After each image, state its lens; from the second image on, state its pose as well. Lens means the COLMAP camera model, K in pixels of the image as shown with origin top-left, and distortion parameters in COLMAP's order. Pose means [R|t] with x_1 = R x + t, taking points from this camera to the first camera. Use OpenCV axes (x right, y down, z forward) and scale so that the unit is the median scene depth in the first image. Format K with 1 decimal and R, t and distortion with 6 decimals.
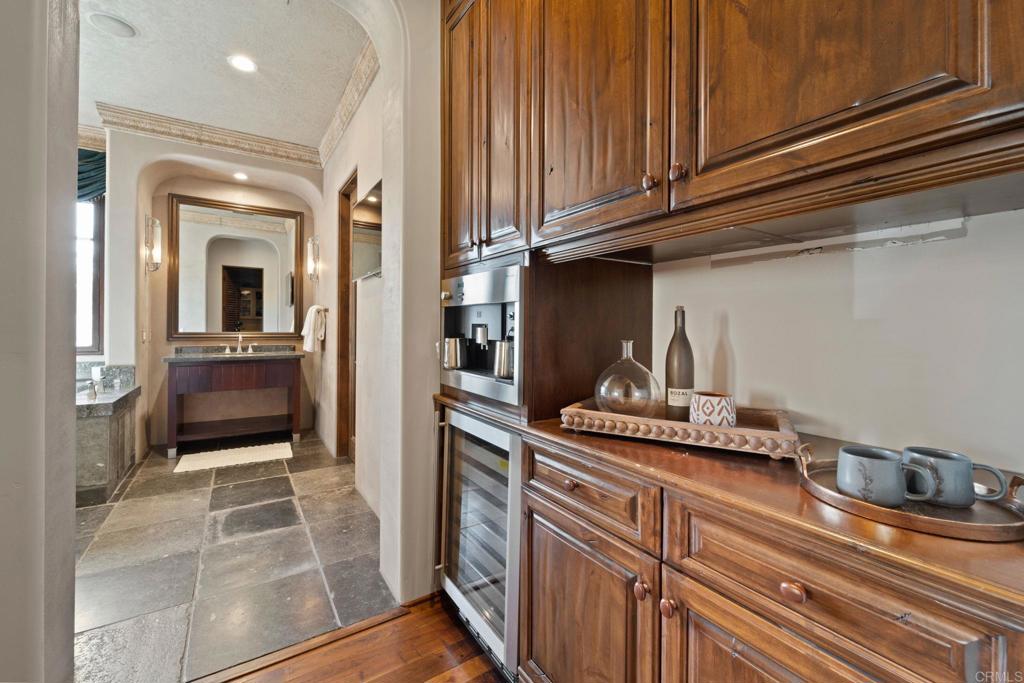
lens RADIAL K [[421.2, 0, 510.0], [0, 421.2, 331.5], [0, 0, 1]] dist [0.001742, 0.000324]
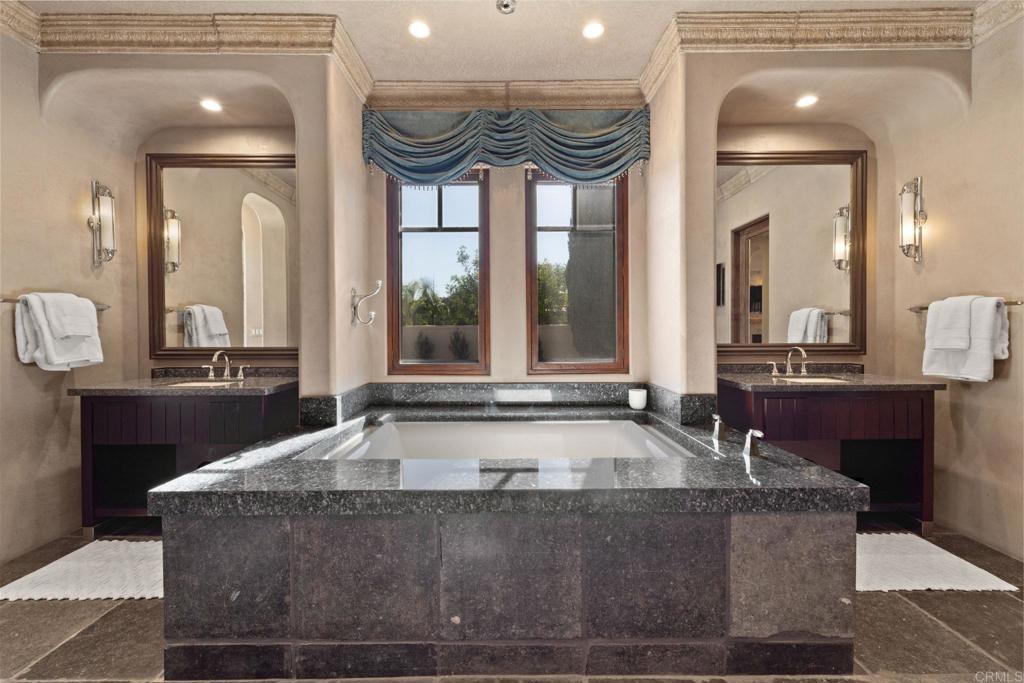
lens RADIAL K [[421.2, 0, 514.7], [0, 421.2, 341.4], [0, 0, 1]] dist [0.001742, 0.000324]
pose [[0.840201, 0.000010, -0.542276, -0.724744], [0.005431, 0.999950, 0.008433, -0.011339], [0.542248, -0.010031, 0.840158, 0.234558]]
